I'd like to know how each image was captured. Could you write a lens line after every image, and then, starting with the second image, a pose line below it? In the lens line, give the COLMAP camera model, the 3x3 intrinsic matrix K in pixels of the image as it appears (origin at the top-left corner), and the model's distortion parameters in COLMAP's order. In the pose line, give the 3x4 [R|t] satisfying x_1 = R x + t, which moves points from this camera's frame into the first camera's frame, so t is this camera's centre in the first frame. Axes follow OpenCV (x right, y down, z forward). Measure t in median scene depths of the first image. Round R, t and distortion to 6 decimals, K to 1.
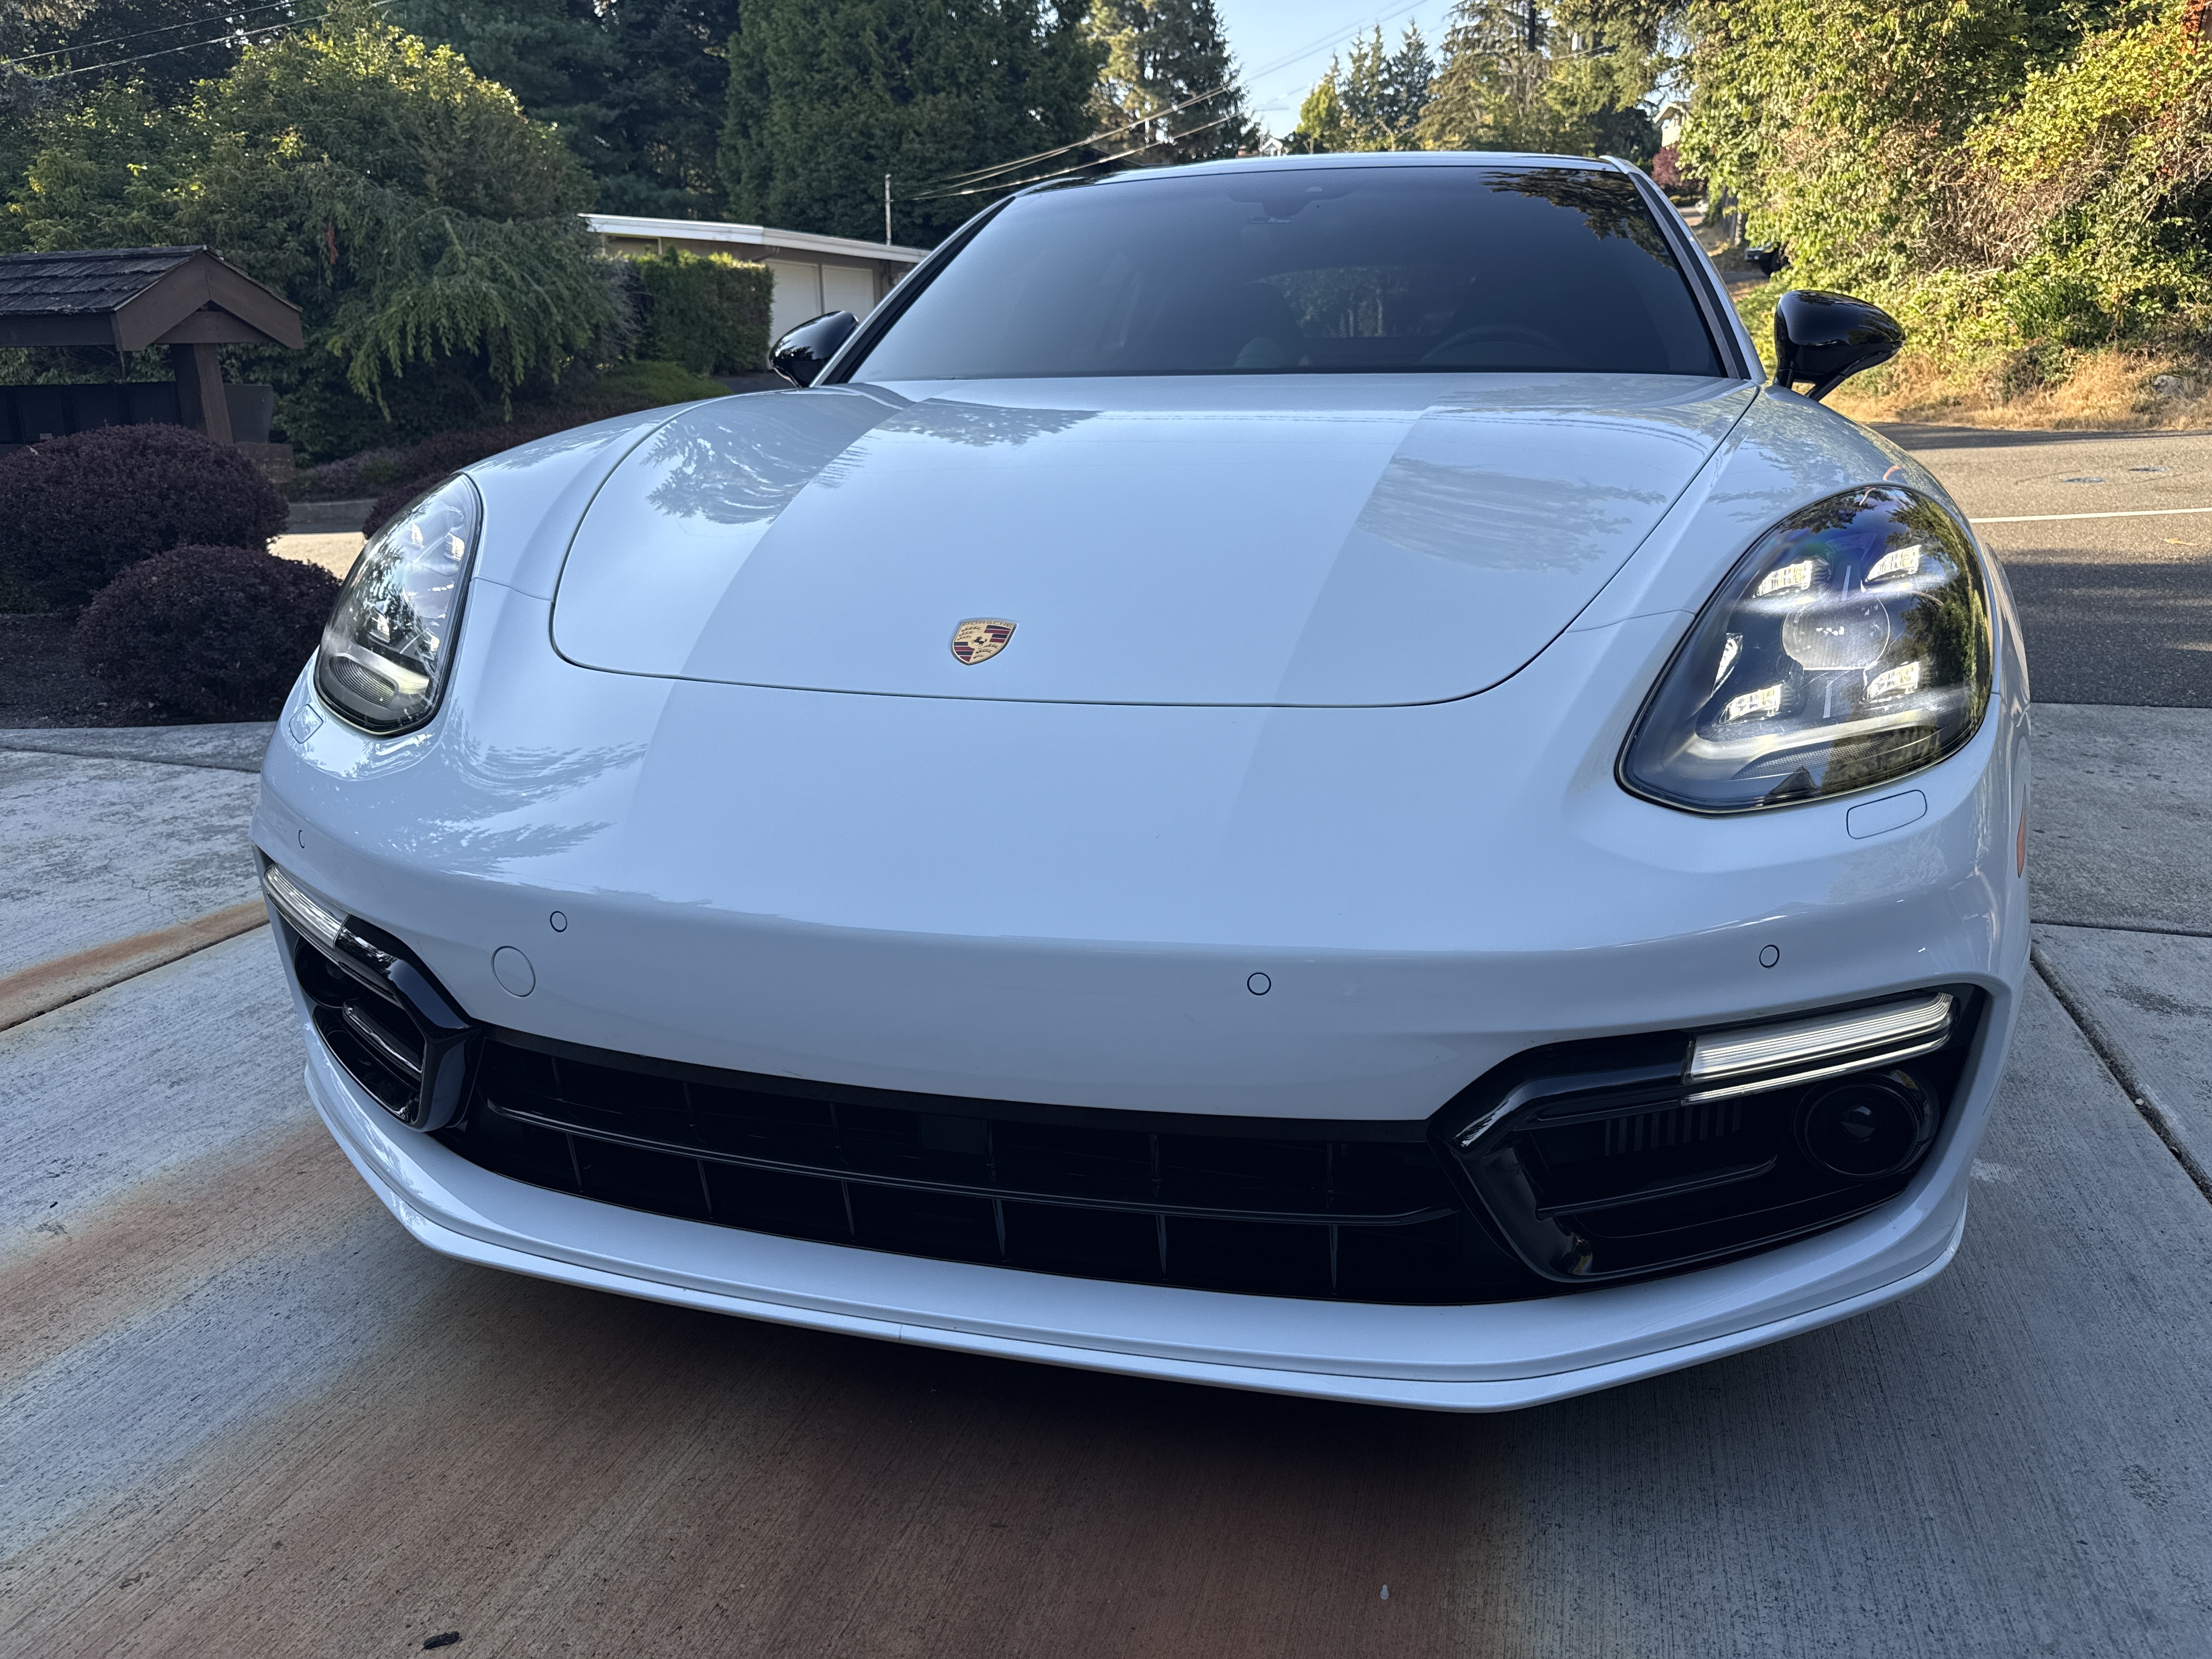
lens RADIAL K [[1607.3, 0, 1098.7], [0, 1607.3, 789.3], [0, 0, 1]] dist [-0.005730, 0.002153]
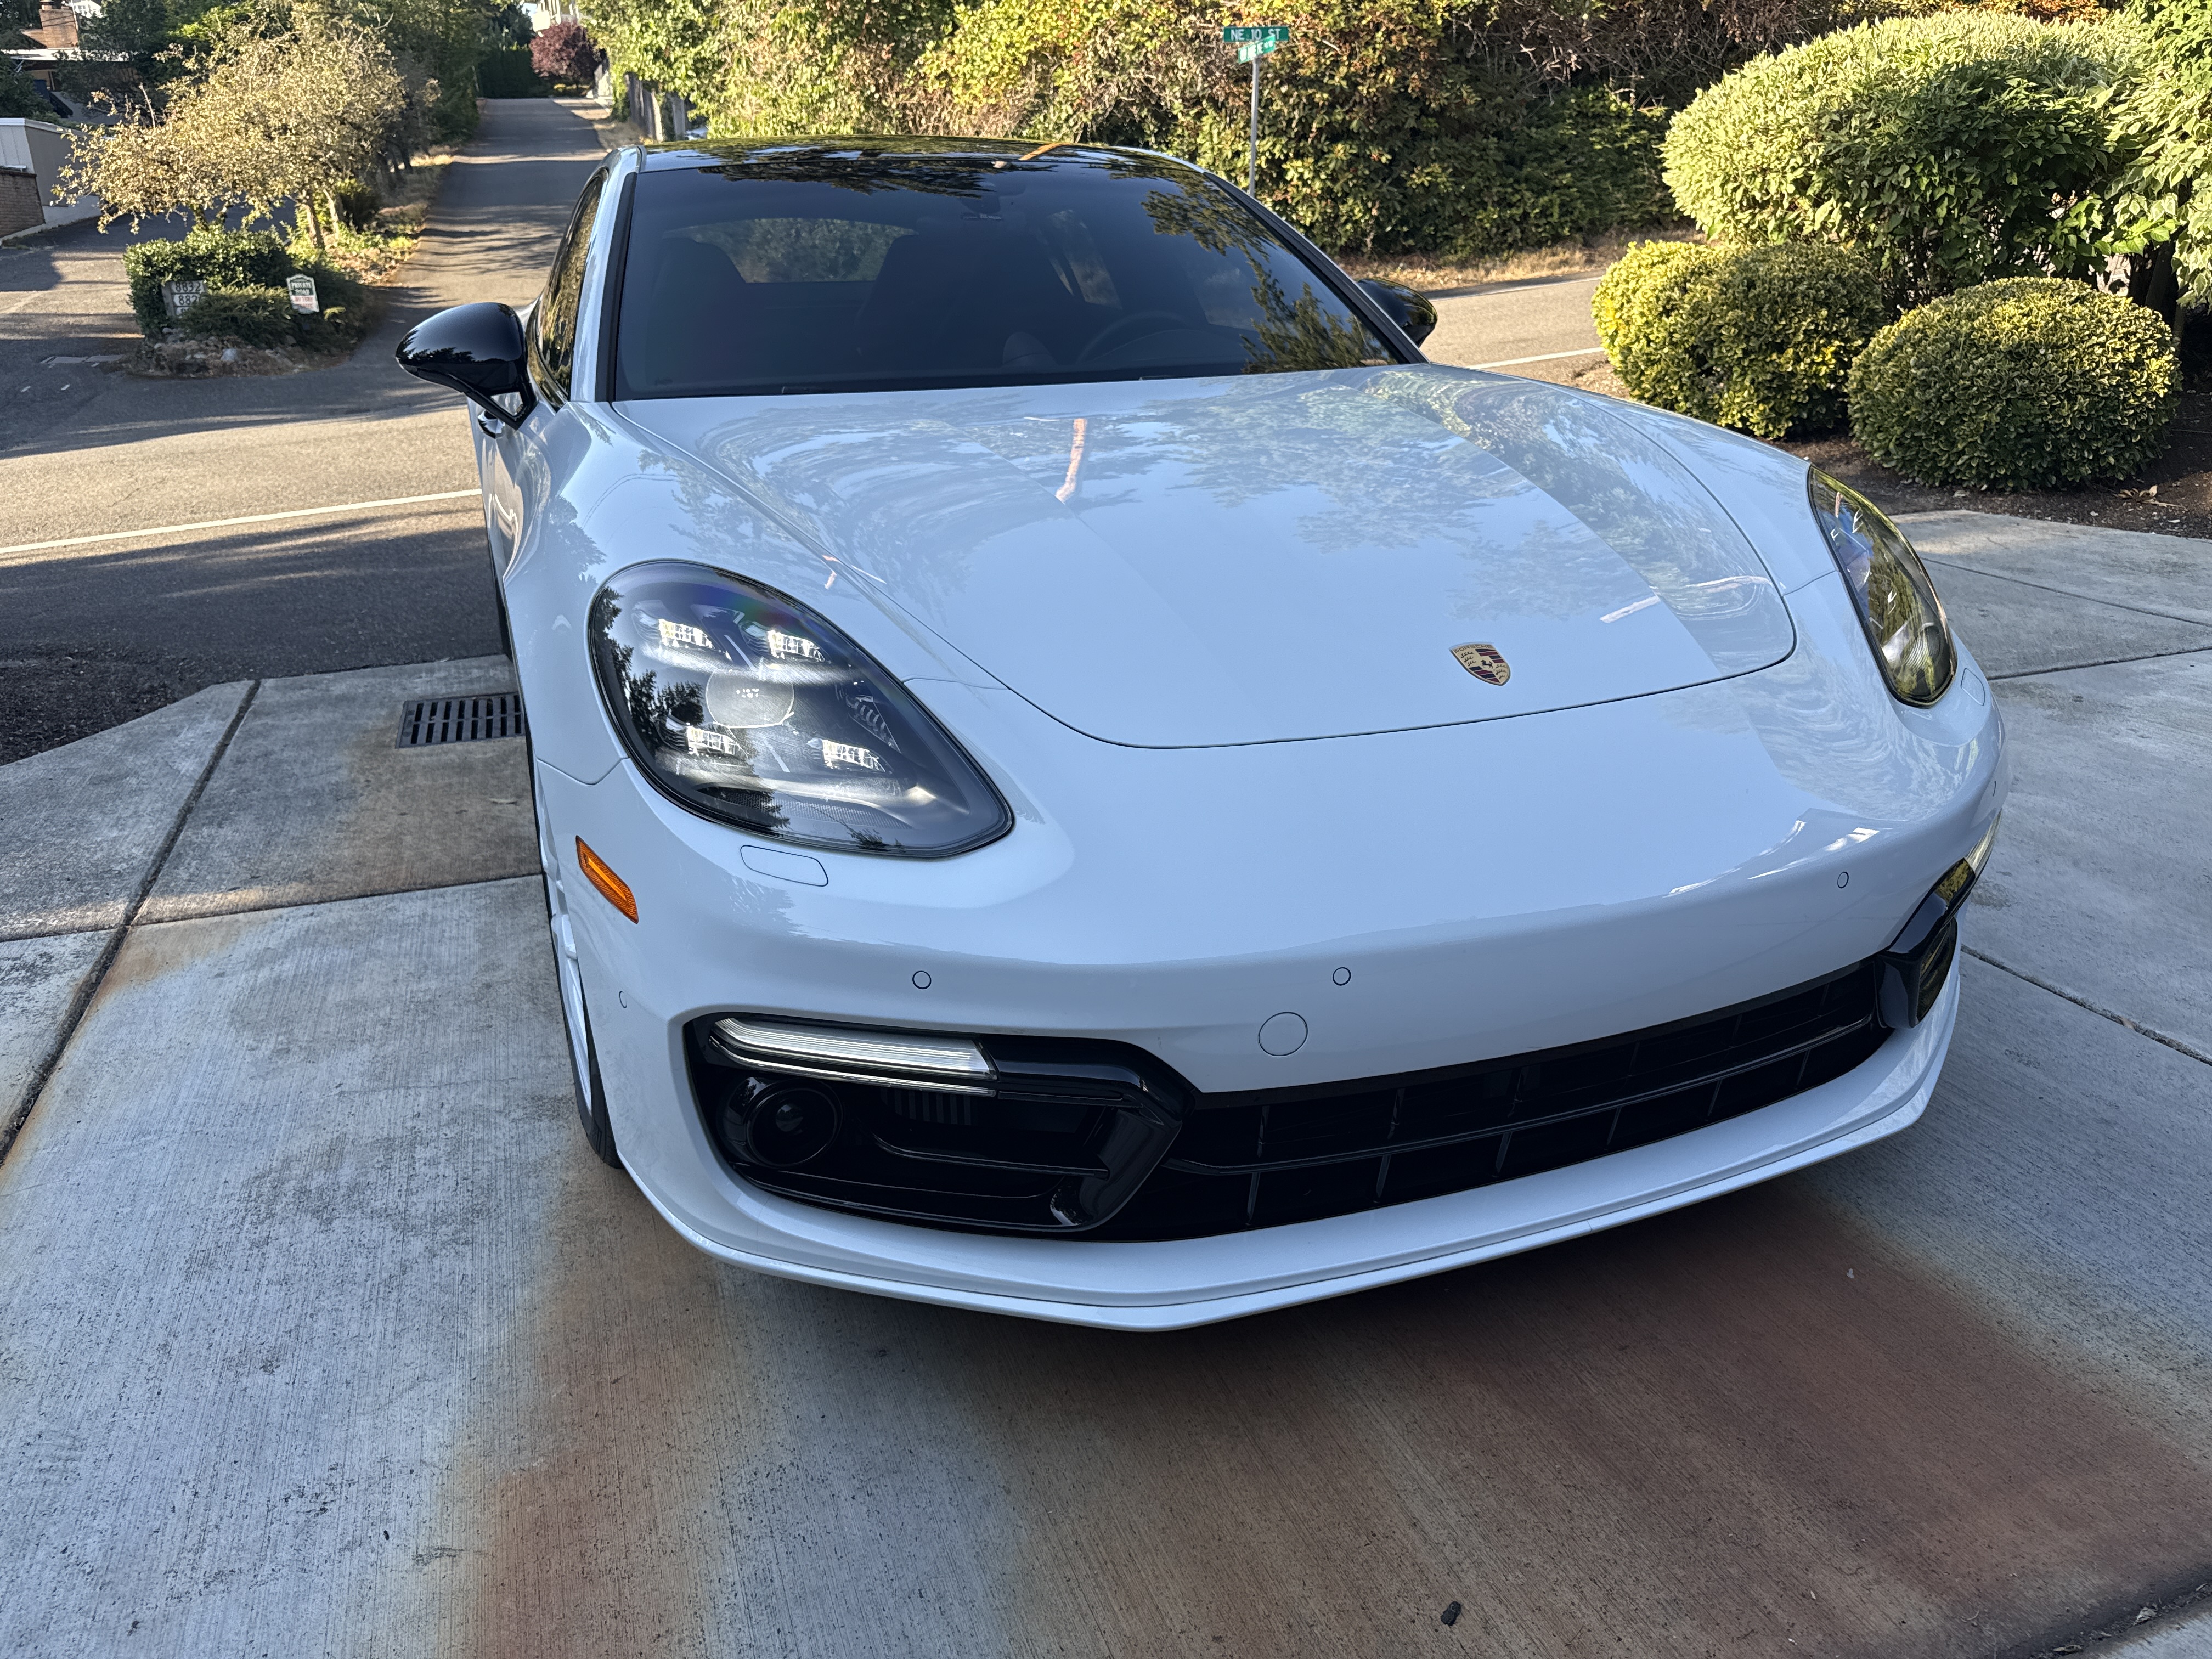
lens RADIAL K [[1607.3, 0, 1098.7], [0, 1607.3, 789.3], [0, 0, 1]] dist [-0.005730, 0.002153]
pose [[0.798869, -0.197845, 0.568036, -0.104126], [0.161687, 0.980233, 0.114020, -0.019101], [-0.579366, 0.000757, 0.815067, 0.020315]]
